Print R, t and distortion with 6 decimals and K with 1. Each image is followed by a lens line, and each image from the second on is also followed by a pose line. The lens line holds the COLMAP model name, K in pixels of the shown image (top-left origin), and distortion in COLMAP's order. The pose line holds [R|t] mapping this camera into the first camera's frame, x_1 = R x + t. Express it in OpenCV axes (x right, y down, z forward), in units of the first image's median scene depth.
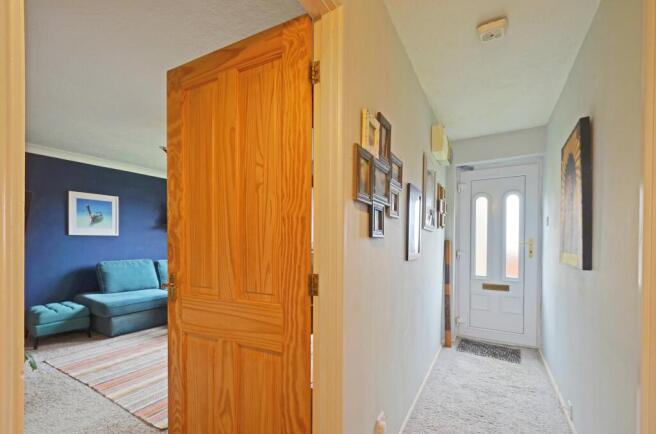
lens RADIAL K [[288.7, 0, 326.0], [0, 288.7, 243.5], [0, 0, 1]] dist [0.002337, -0.002508]
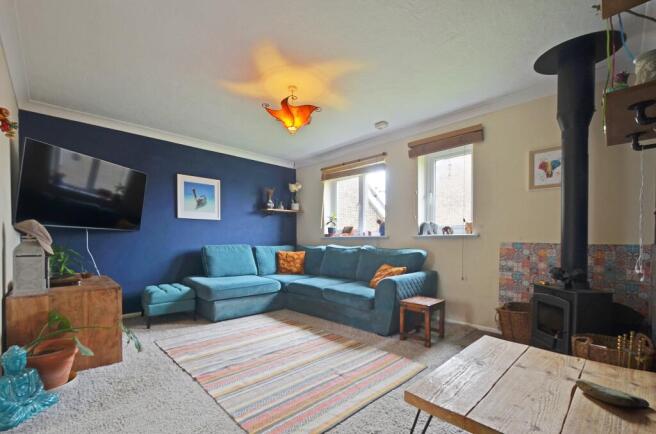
lens RADIAL K [[288.7, 0, 322.7], [0, 288.7, 245.0], [0, 0, 1]] dist [0.002337, -0.002508]
pose [[0.961094, 0.000446, -0.276222, -0.128497], [0.001604, 0.999973, 0.007195, 0.059413], [0.276218, -0.007358, 0.961067, 0.173690]]
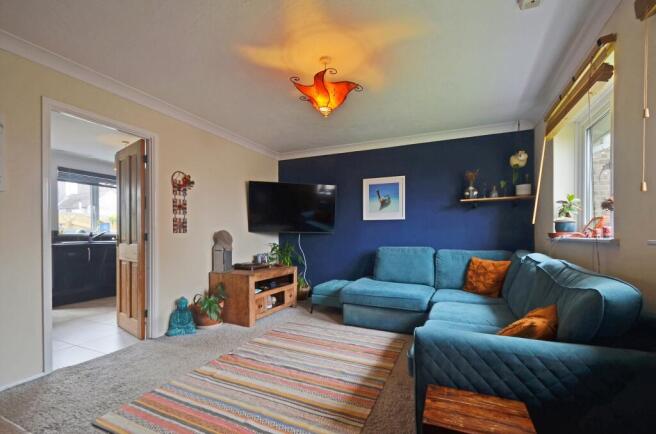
lens RADIAL K [[288.7, 0, 323.8], [0, 288.7, 240.9], [0, 0, 1]] dist [0.002337, -0.002508]
pose [[0.091166, 0.008338, -0.995801, 0.170599], [-0.013717, 0.999881, 0.007116, 0.042380], [0.995741, 0.013011, 0.091269, 0.773860]]
